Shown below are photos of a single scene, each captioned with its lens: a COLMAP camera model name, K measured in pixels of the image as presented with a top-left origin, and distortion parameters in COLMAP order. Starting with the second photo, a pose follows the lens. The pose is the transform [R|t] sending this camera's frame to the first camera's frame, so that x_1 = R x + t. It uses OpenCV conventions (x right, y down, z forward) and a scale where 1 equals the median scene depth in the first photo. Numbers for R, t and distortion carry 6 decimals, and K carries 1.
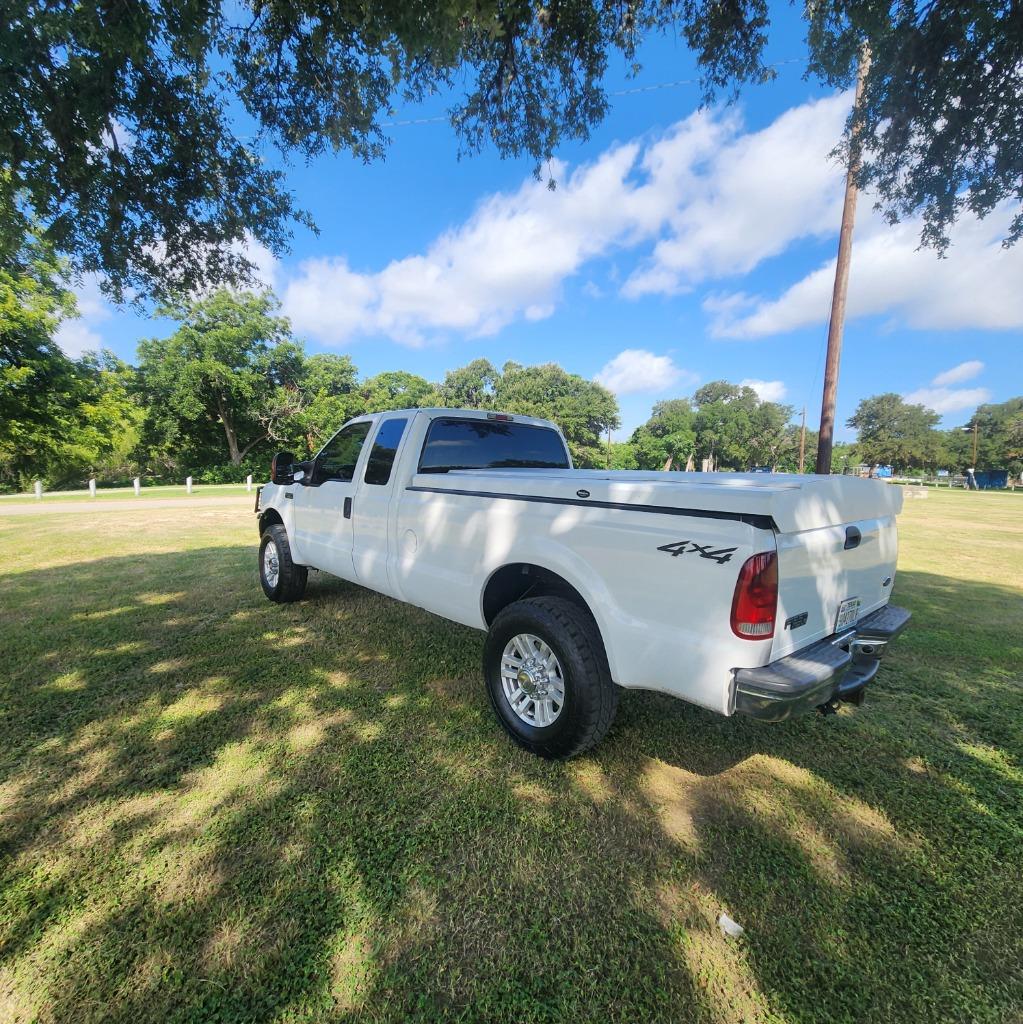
lens RADIAL K [[557.6, 0, 517.6], [0, 557.6, 524.1], [0, 0, 1]] dist [-0.001105, -0.000240]
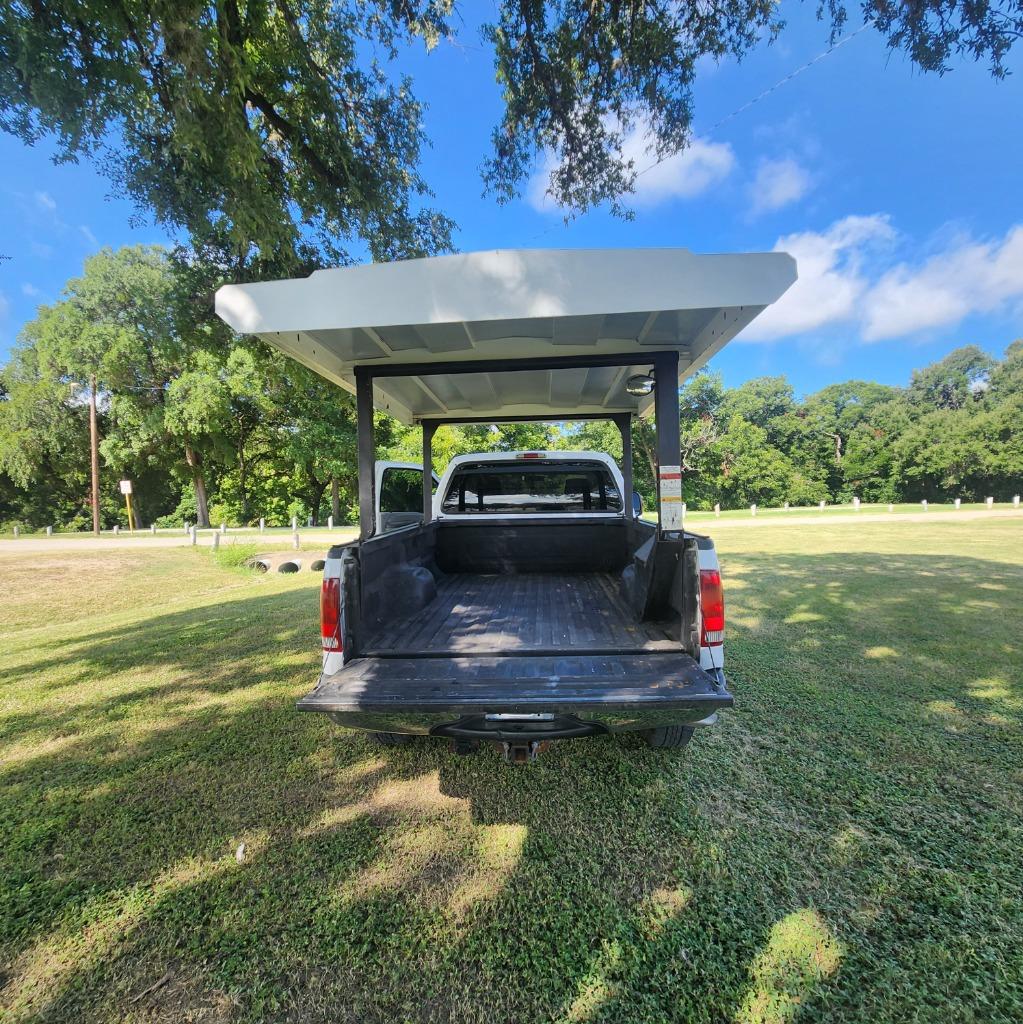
lens RADIAL K [[557.6, 0, 518.1], [0, 557.6, 534.2], [0, 0, 1]] dist [-0.001105, -0.000240]
pose [[0.713696, 0.011474, -0.700362, 0.072276], [-0.032507, 0.999331, -0.016754, -0.001846], [0.699701, 0.034723, 0.713591, 0.021551]]
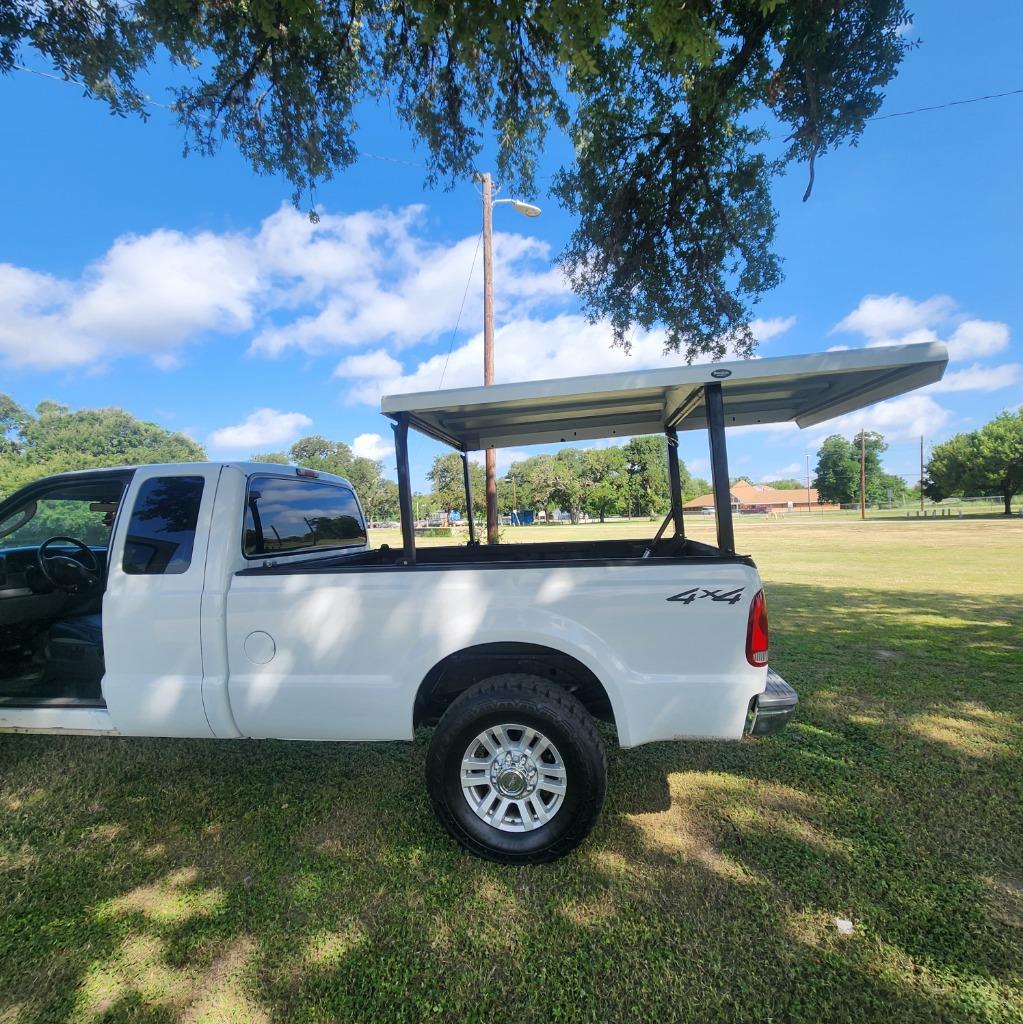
lens RADIAL K [[557.6, 0, 513.4], [0, 557.6, 520.7], [0, 0, 1]] dist [-0.001105, -0.000240]
pose [[0.760818, -0.059152, 0.646263, -0.034717], [0.124222, 0.990697, -0.055564, -0.004394], [-0.636965, 0.122555, 0.761089, 0.020777]]
